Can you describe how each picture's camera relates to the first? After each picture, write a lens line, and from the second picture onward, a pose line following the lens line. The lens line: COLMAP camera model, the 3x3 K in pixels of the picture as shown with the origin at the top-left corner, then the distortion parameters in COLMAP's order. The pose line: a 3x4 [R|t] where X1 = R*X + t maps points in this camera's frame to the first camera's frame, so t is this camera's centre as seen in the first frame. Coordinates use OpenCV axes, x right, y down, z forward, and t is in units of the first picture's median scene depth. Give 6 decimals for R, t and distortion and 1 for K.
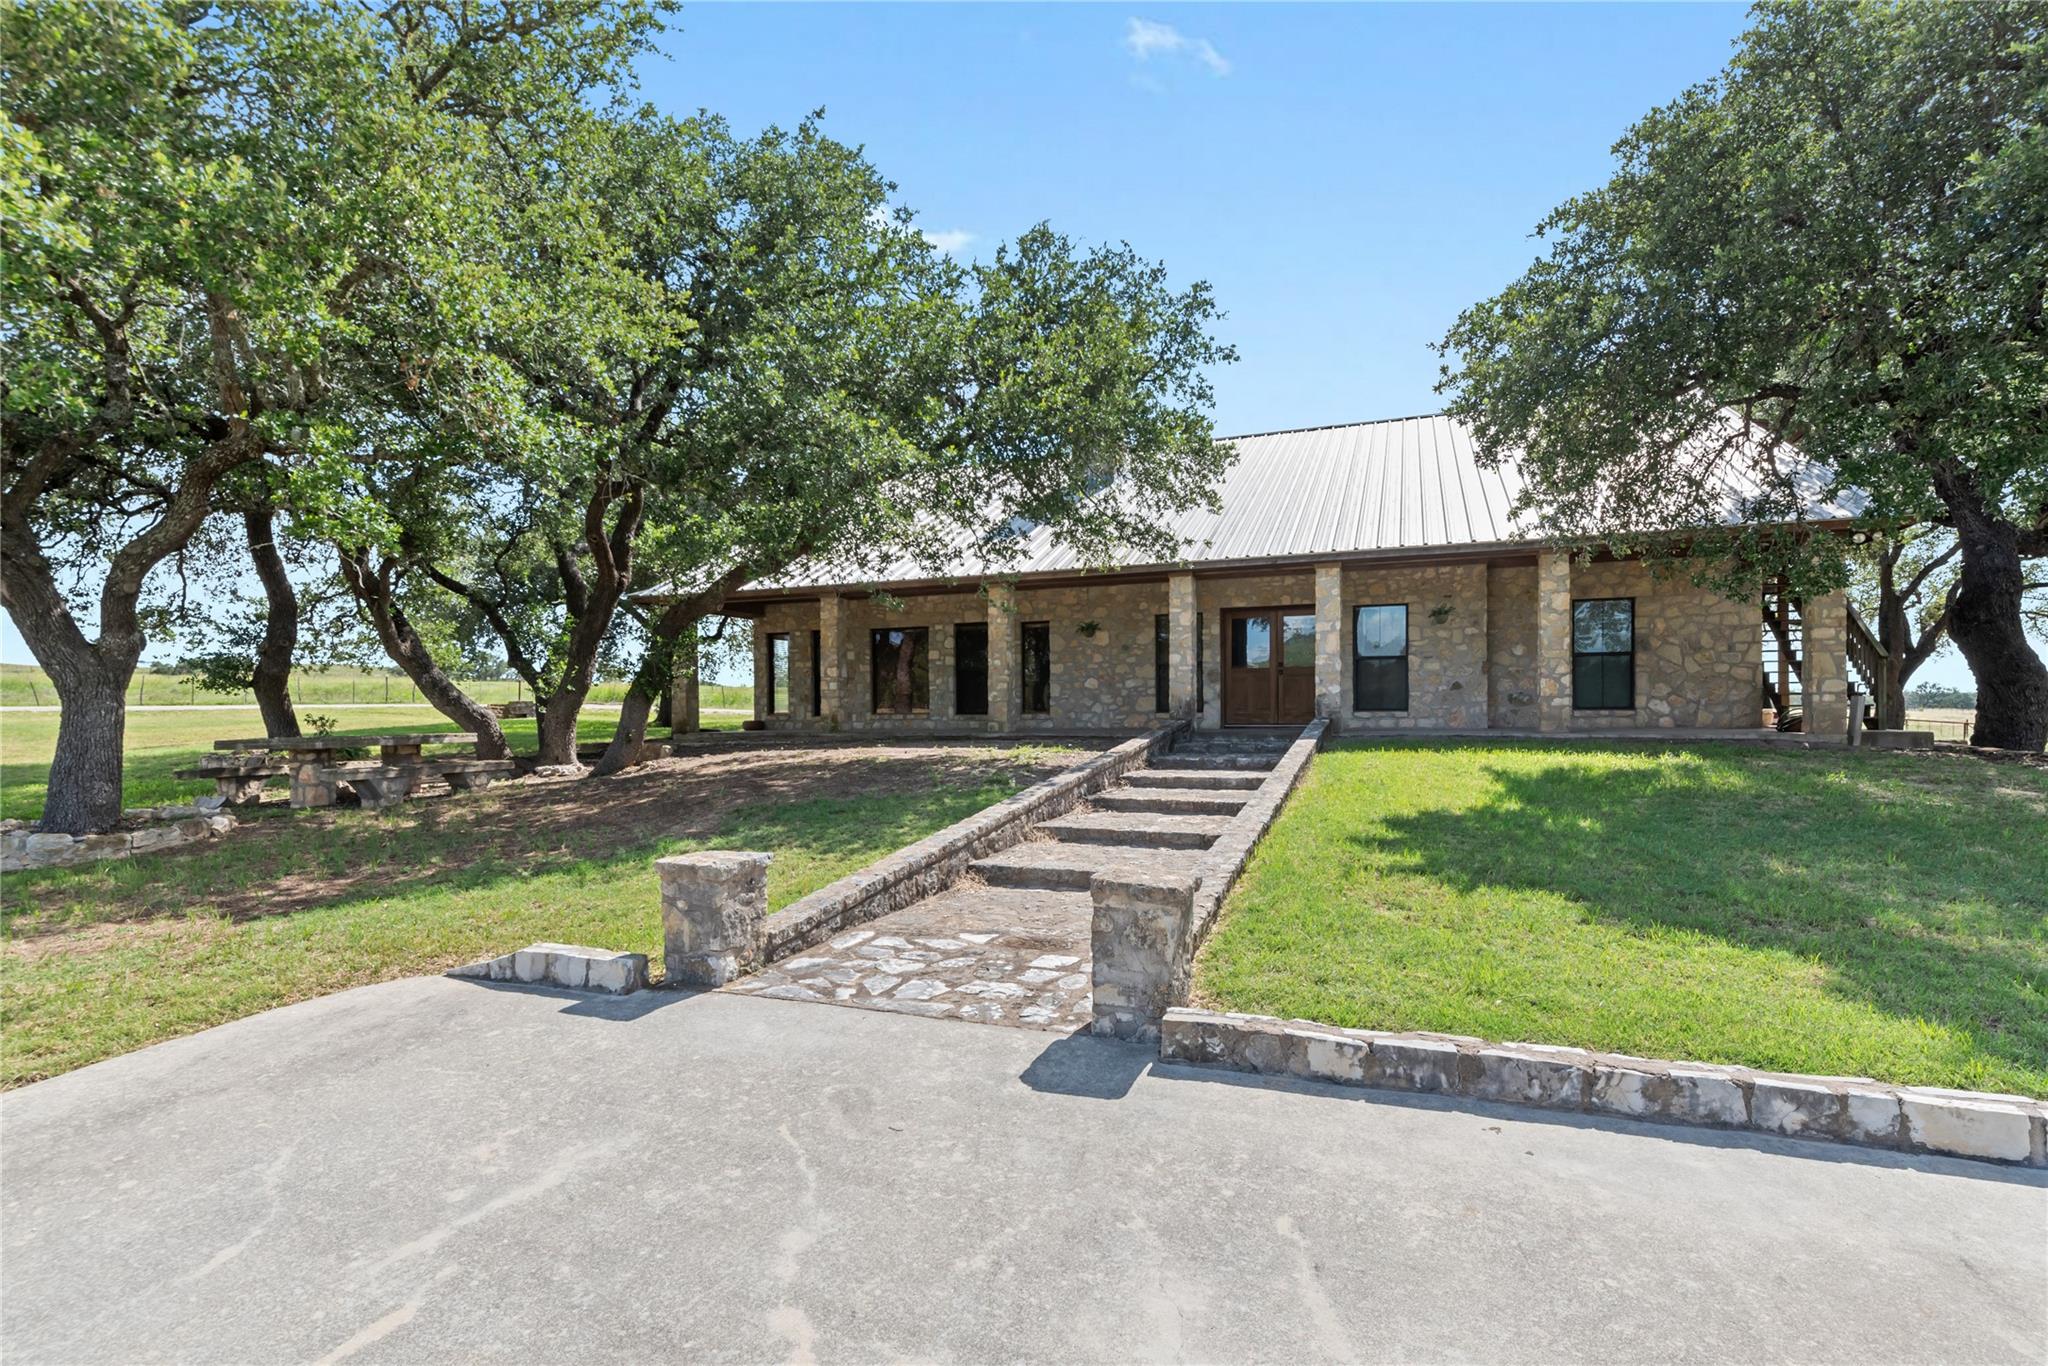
lens RADIAL K [[944.4, 0, 1021.3], [0, 944.4, 690.7], [0, 0, 1]] dist [0.002105, -0.000506]
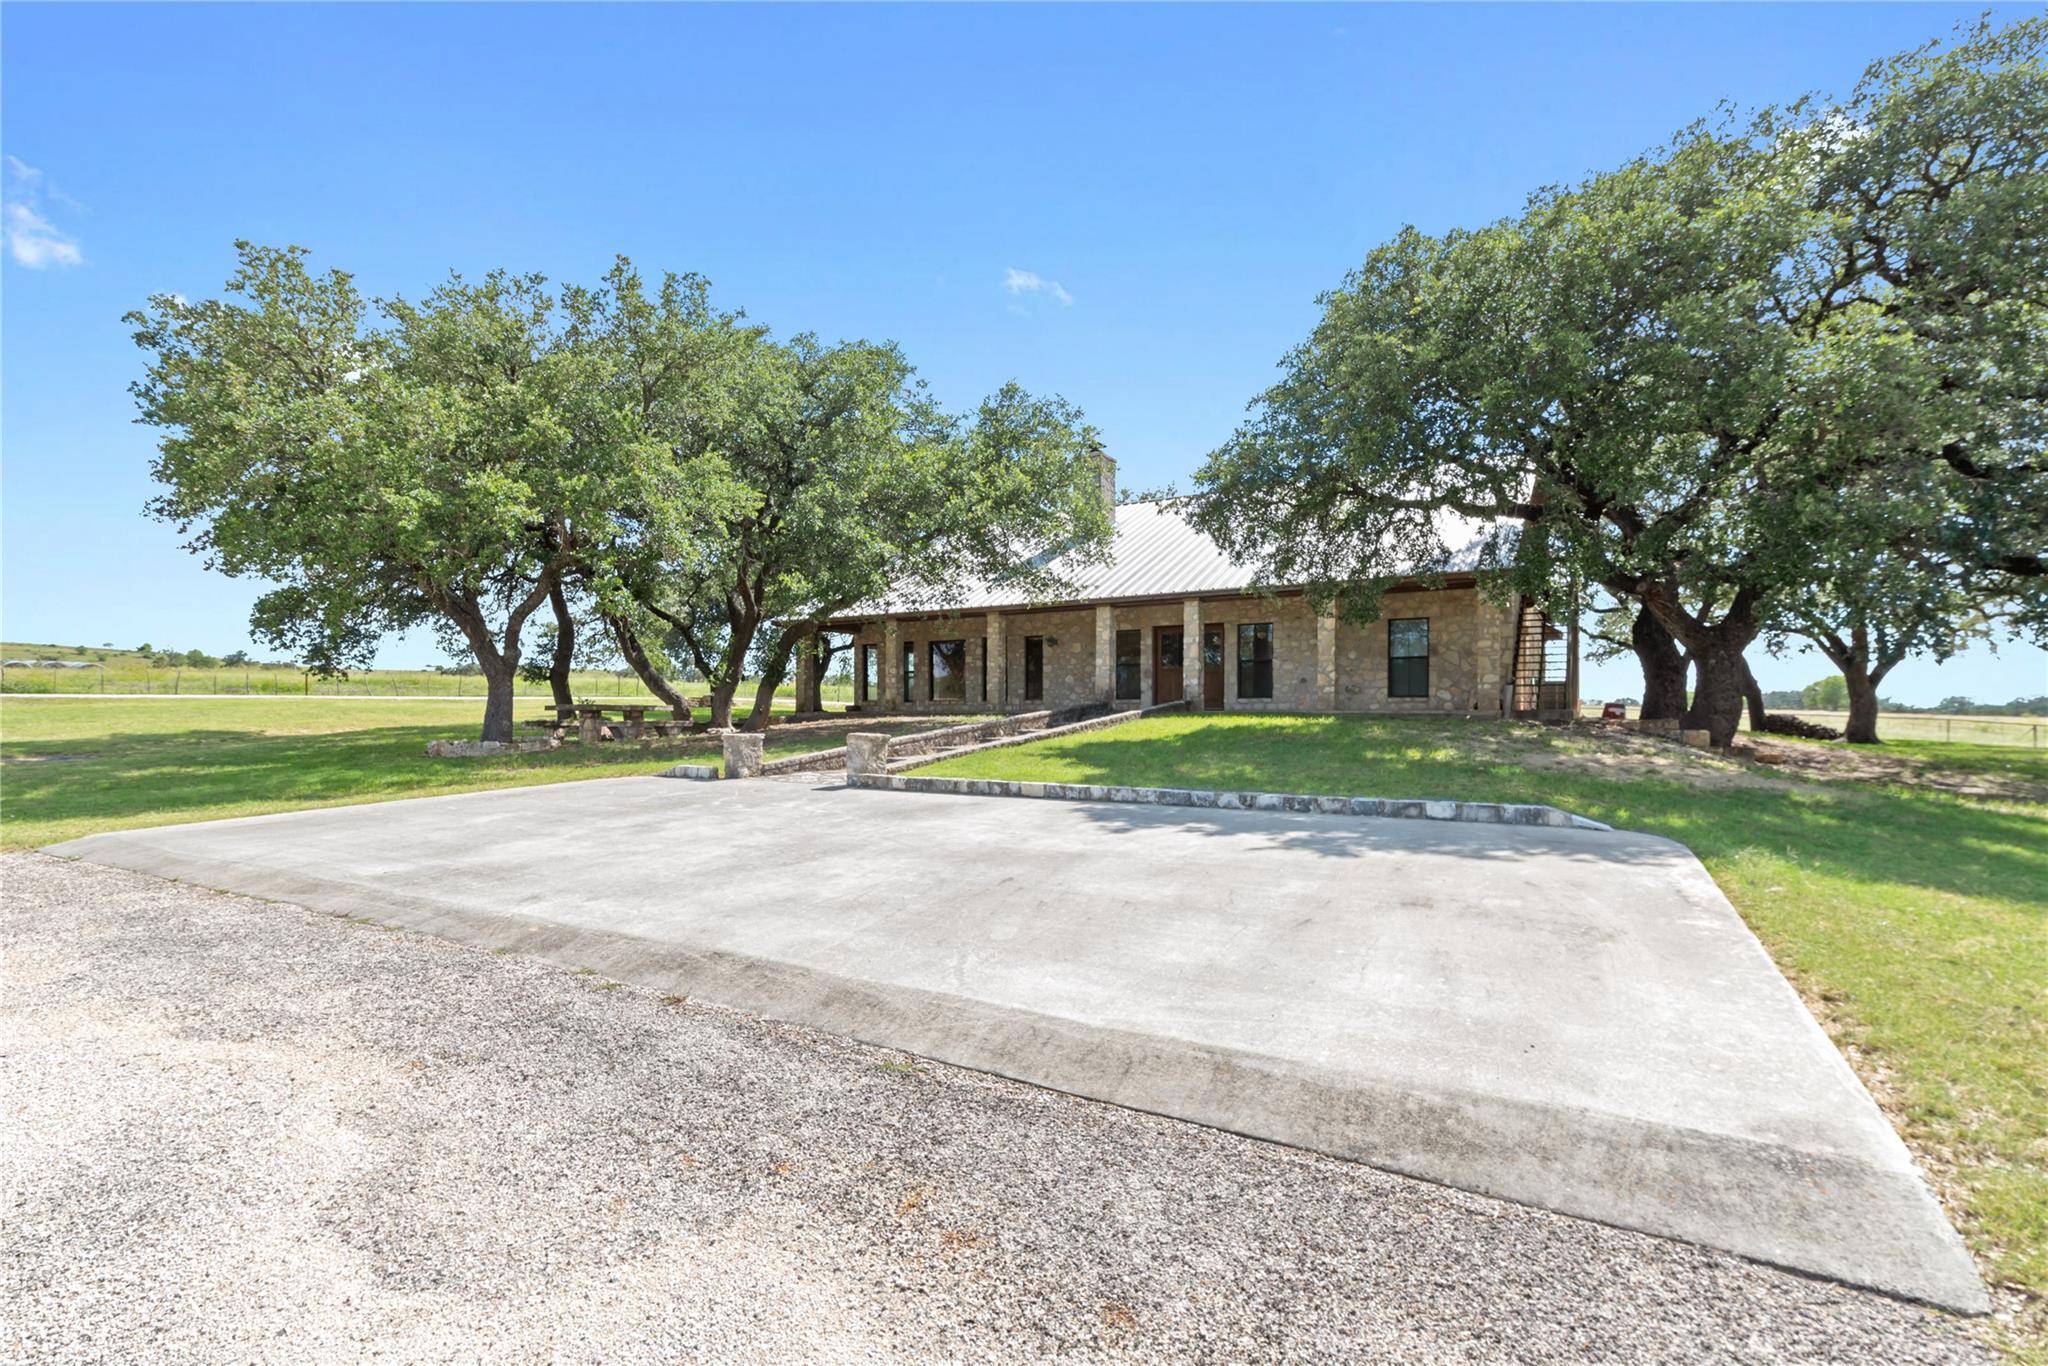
lens RADIAL K [[944.4, 0, 1027.1], [0, 944.4, 678.4], [0, 0, 1]] dist [0.002105, -0.000506]
pose [[0.984043, 0.001172, -0.177927, 0.333355], [-0.004273, 0.999846, -0.017047, 0.020297], [0.177879, 0.017535, 0.983896, -0.530057]]
